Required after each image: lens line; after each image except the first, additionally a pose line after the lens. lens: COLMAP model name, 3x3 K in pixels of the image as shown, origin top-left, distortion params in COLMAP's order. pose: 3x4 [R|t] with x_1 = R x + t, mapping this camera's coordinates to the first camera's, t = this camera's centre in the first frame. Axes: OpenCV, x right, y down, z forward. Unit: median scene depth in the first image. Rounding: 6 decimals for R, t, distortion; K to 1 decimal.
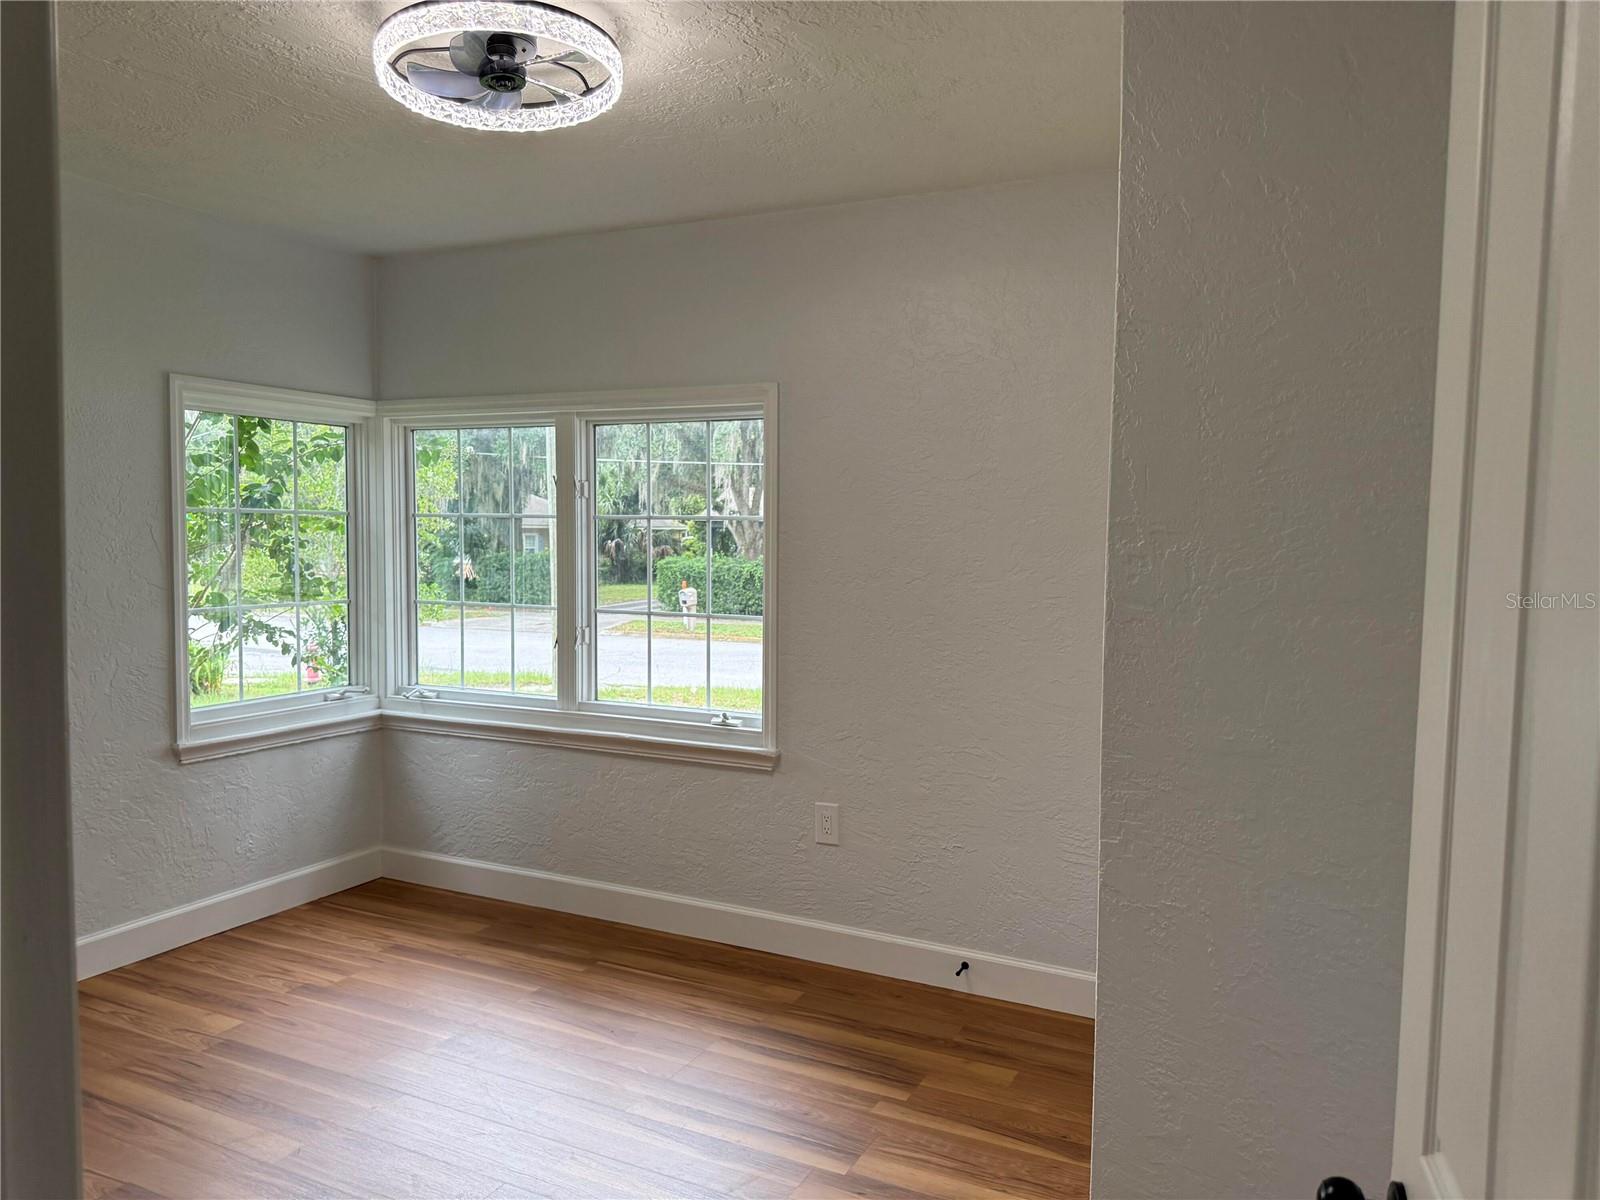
lens RADIAL K [[1136.1, 0, 796.1], [0, 1136.1, 598.3], [0, 0, 1]] dist [0.057791, -0.073380]
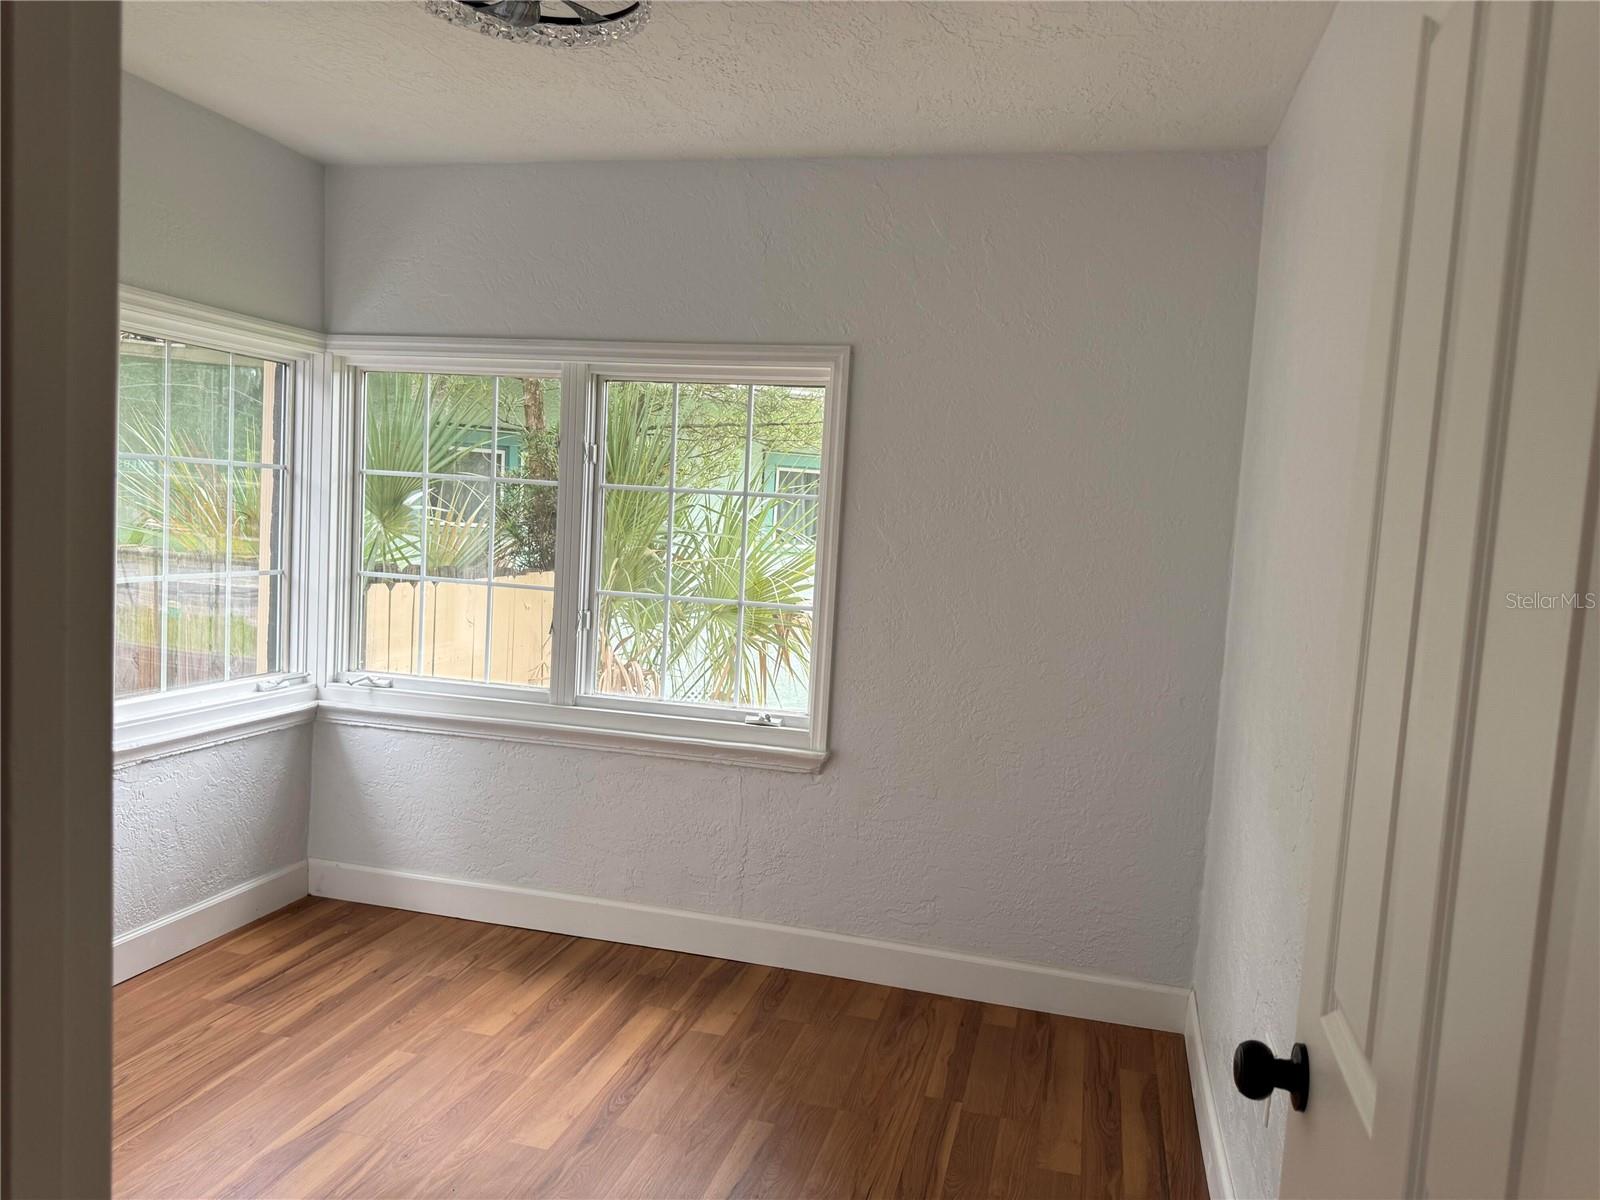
lens RADIAL K [[1136.1, 0, 796.1], [0, 1136.1, 598.3], [0, 0, 1]] dist [0.057791, -0.073380]
pose [[0.978652, 0.024823, 0.204019, -0.206683], [-0.029948, 0.999308, 0.022070, -0.008433], [-0.203330, -0.027709, 0.978718, 0.107067]]
